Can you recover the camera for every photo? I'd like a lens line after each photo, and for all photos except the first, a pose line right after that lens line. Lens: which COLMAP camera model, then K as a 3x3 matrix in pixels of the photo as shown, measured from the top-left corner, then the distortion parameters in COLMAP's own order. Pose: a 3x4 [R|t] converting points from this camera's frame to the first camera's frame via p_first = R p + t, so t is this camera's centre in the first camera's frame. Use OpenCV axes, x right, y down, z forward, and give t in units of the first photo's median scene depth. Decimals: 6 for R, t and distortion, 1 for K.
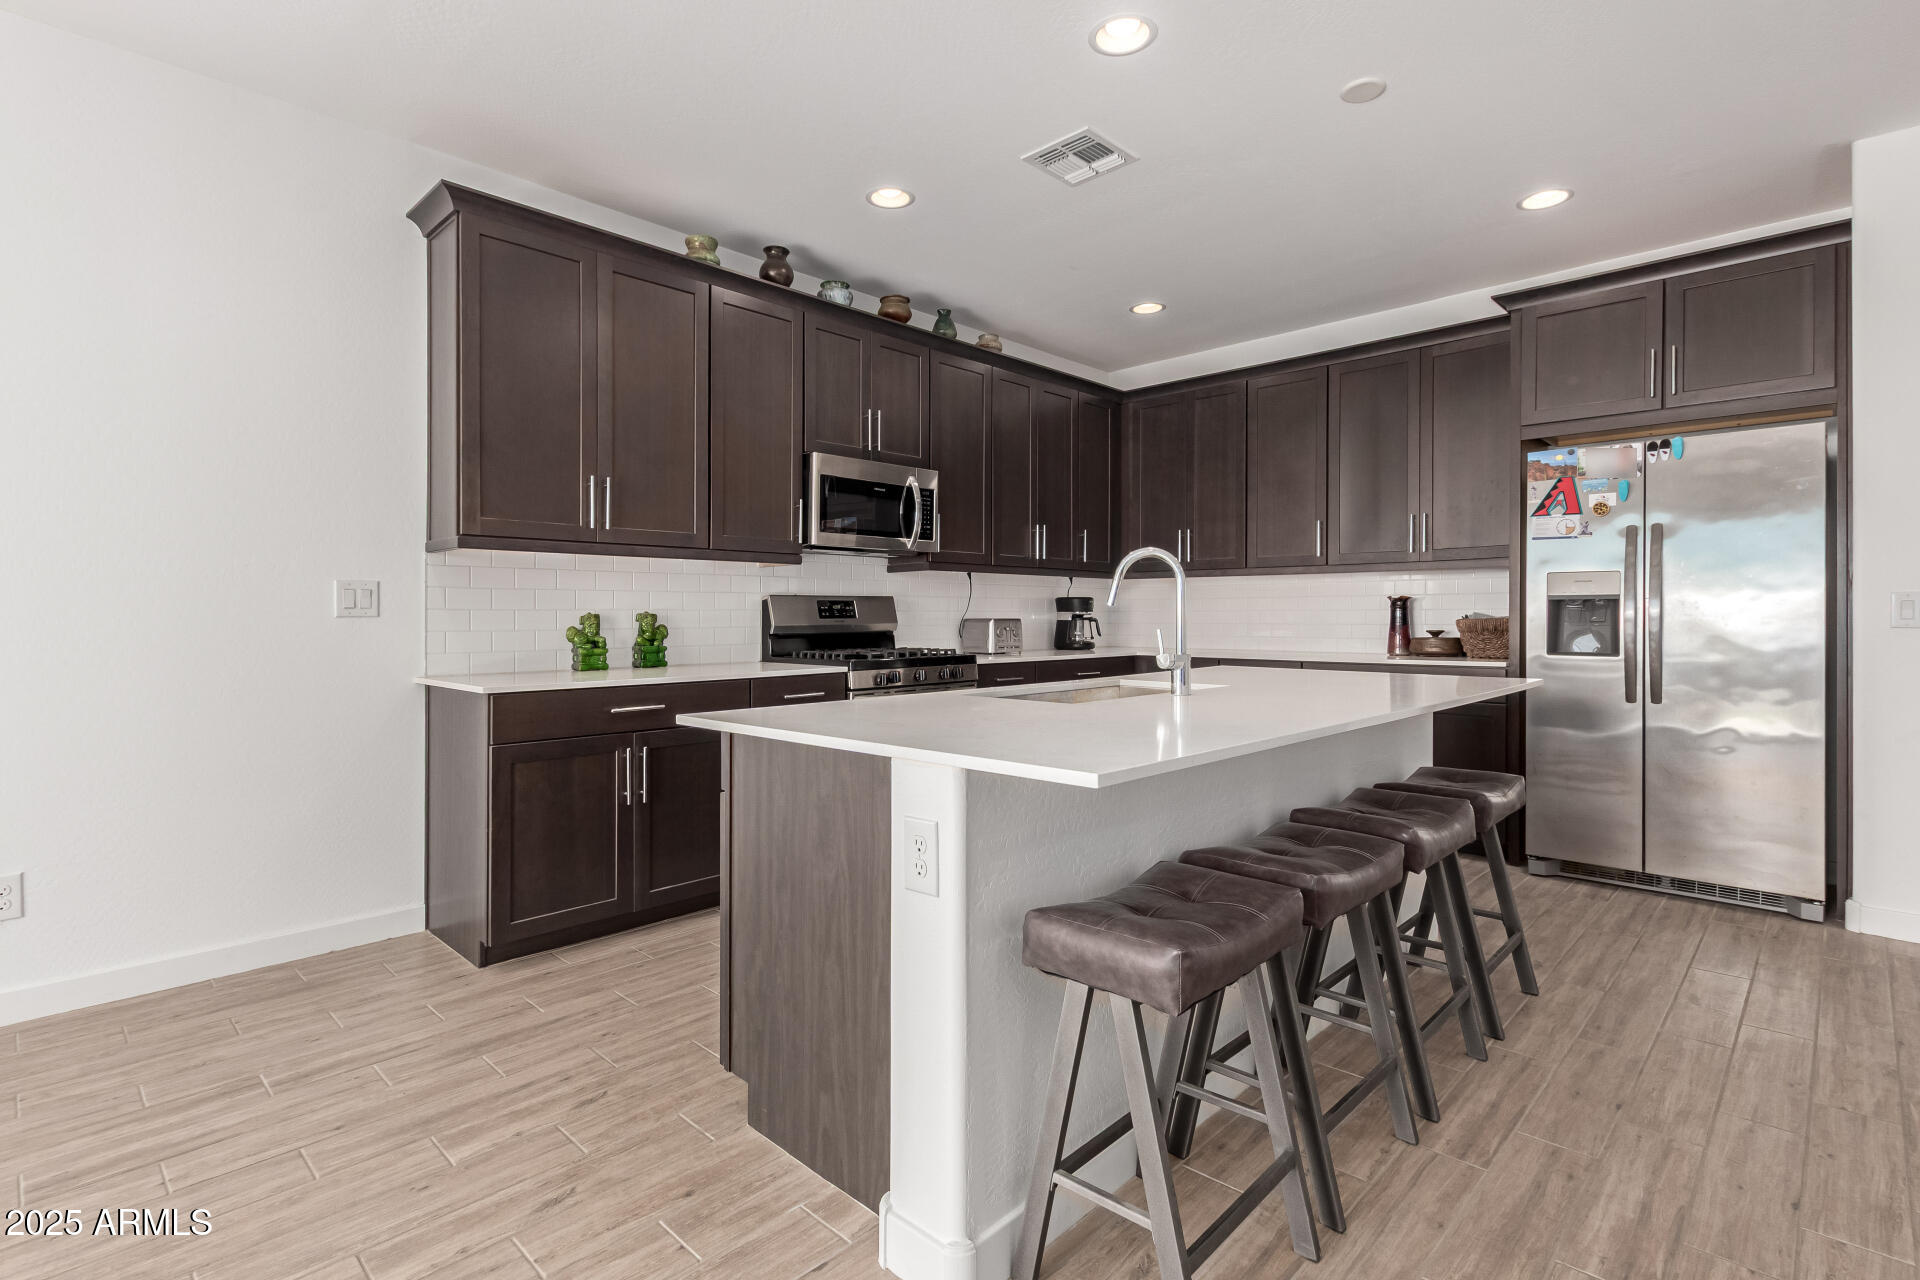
lens RADIAL K [[923.2, 0, 968.3], [0, 923.2, 630.3], [0, 0, 1]] dist [0.013071, -0.003436]
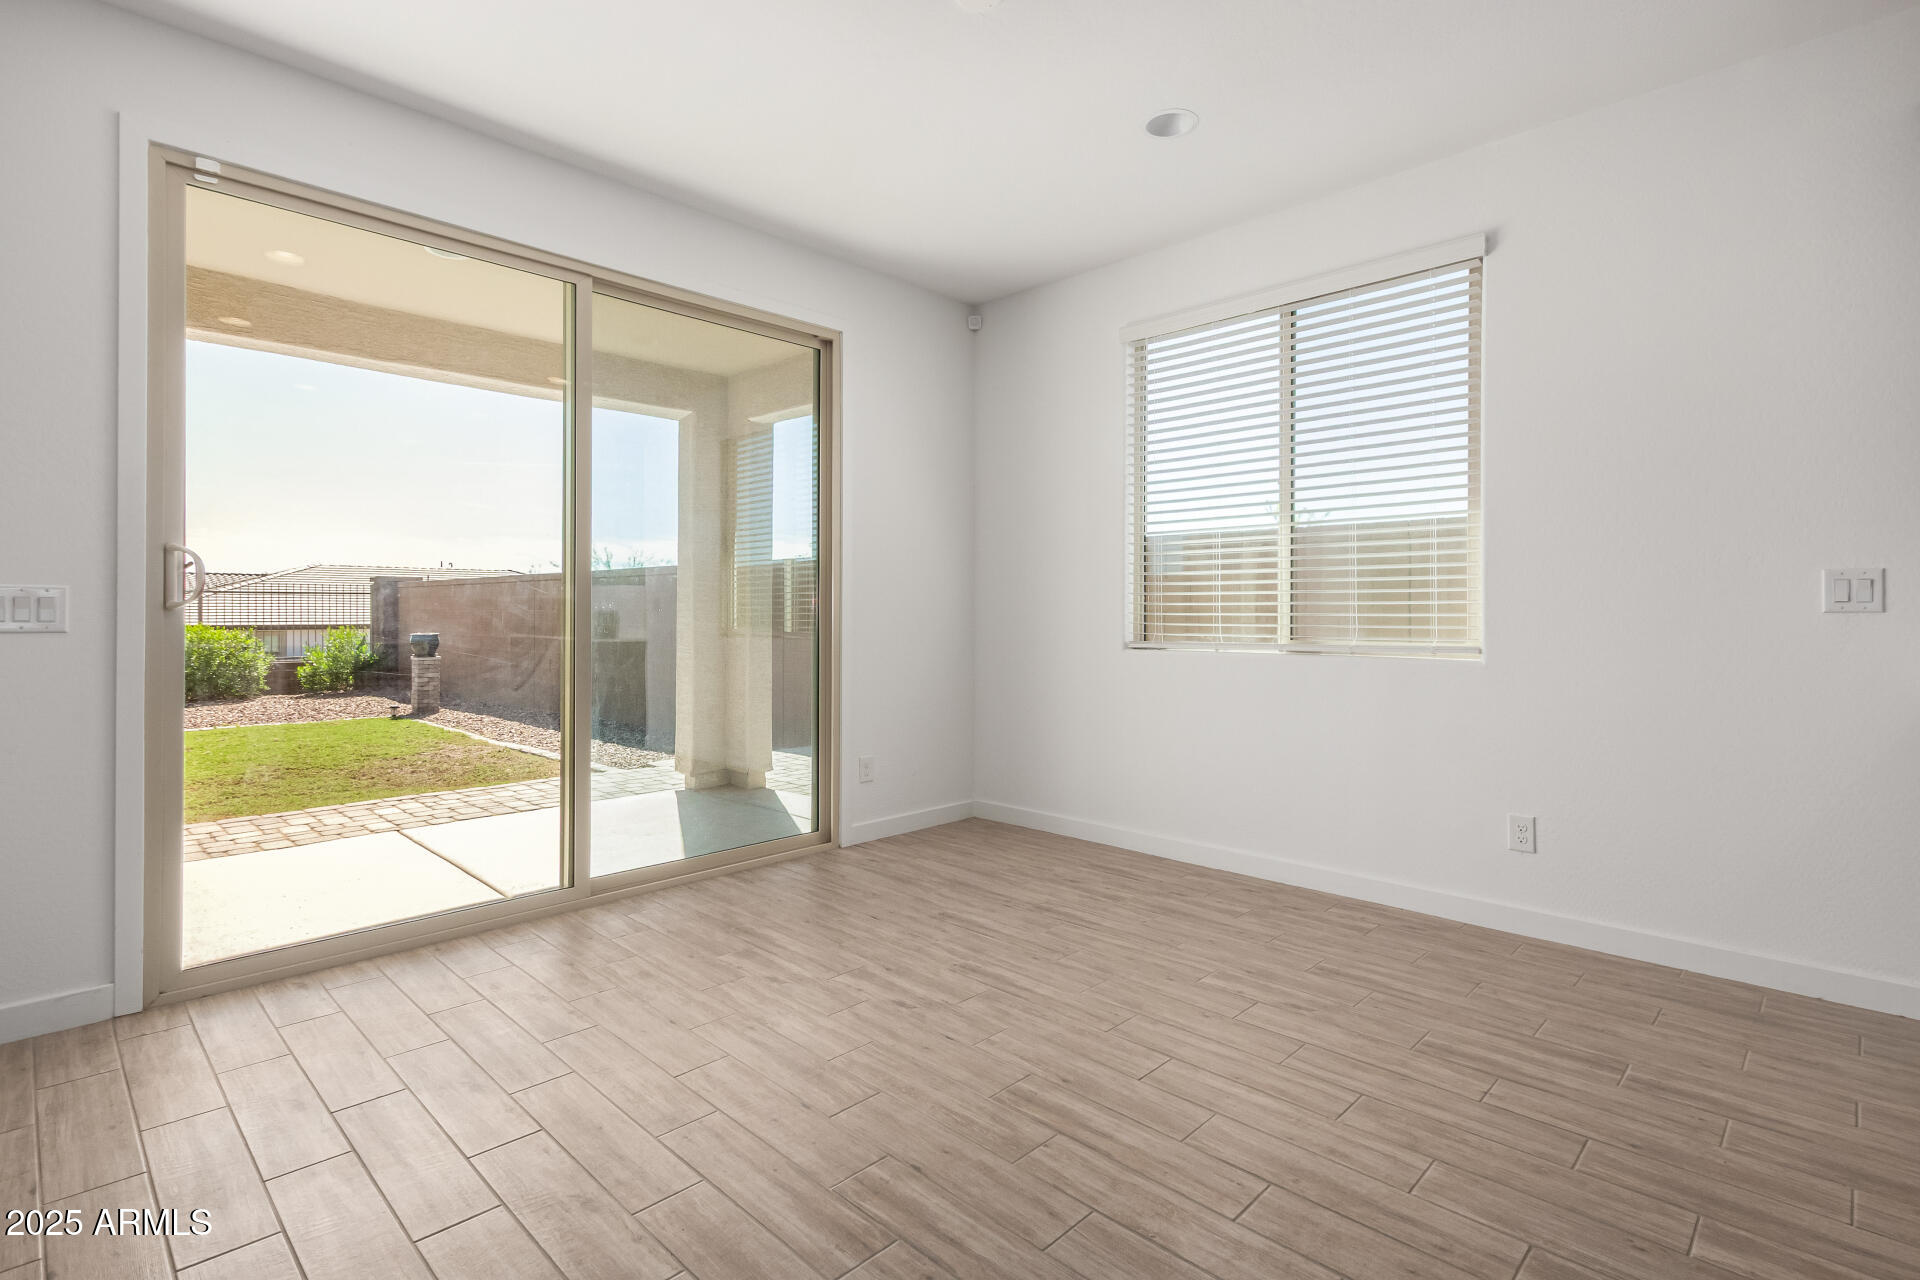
lens RADIAL K [[923.2, 0, 962.2], [0, 923.2, 622.0], [0, 0, 1]] dist [0.013071, -0.003436]
pose [[-0.004969, 0.015203, -0.999872, 0.182538], [-0.016109, 0.999753, 0.015281, -0.005386], [0.999858, 0.016183, -0.004723, 0.200390]]
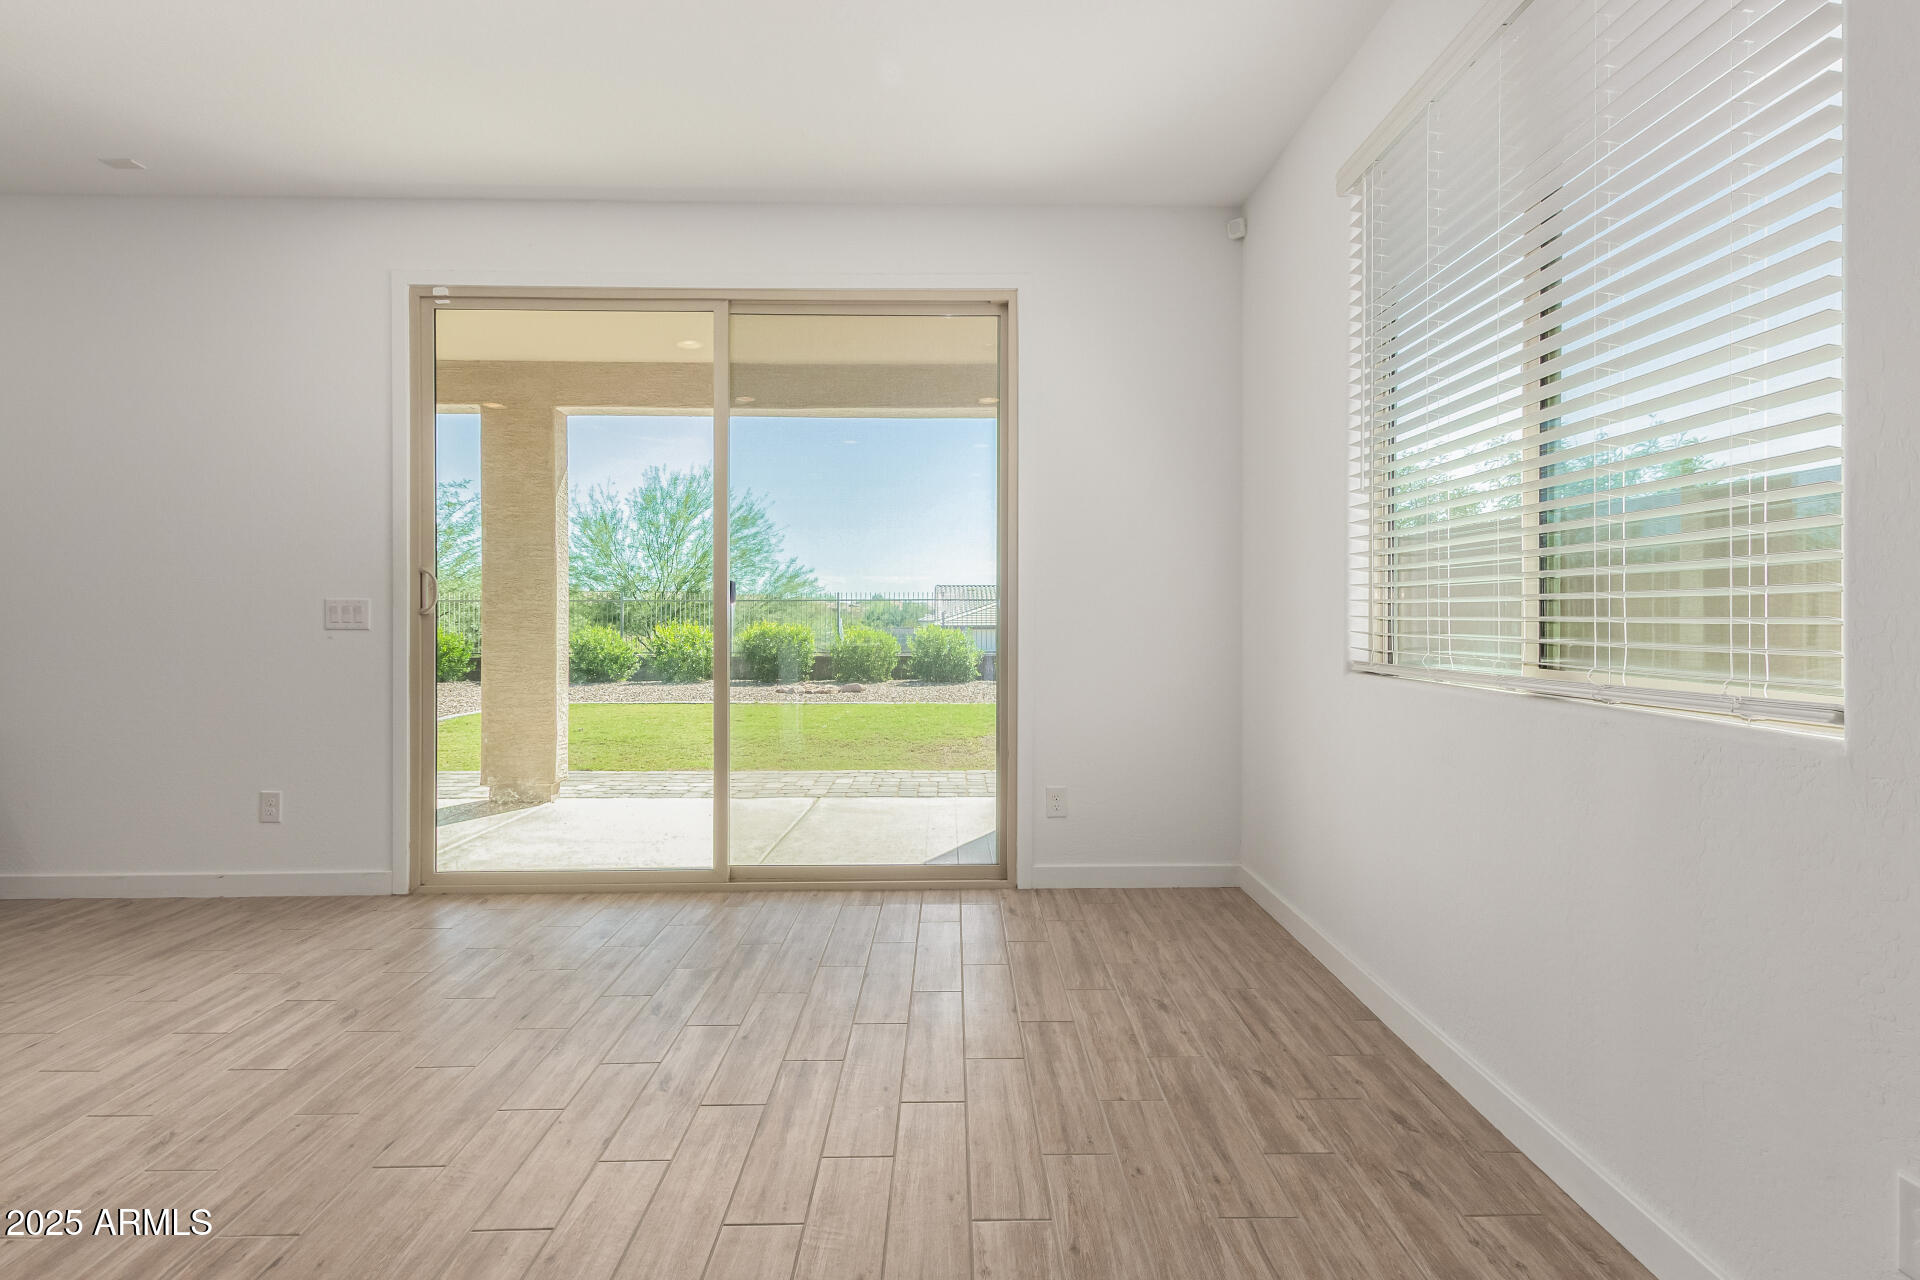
lens RADIAL K [[900.7, 0, 965.4], [0, 900.7, 632.4], [0, 0, 1]] dist [0.012825, -0.000786]
pose [[-0.707334, 0.019262, -0.706617, -0.335267], [-0.005418, 0.999452, 0.032668, -0.012327], [0.706859, 0.026935, -0.706841, 0.794422]]
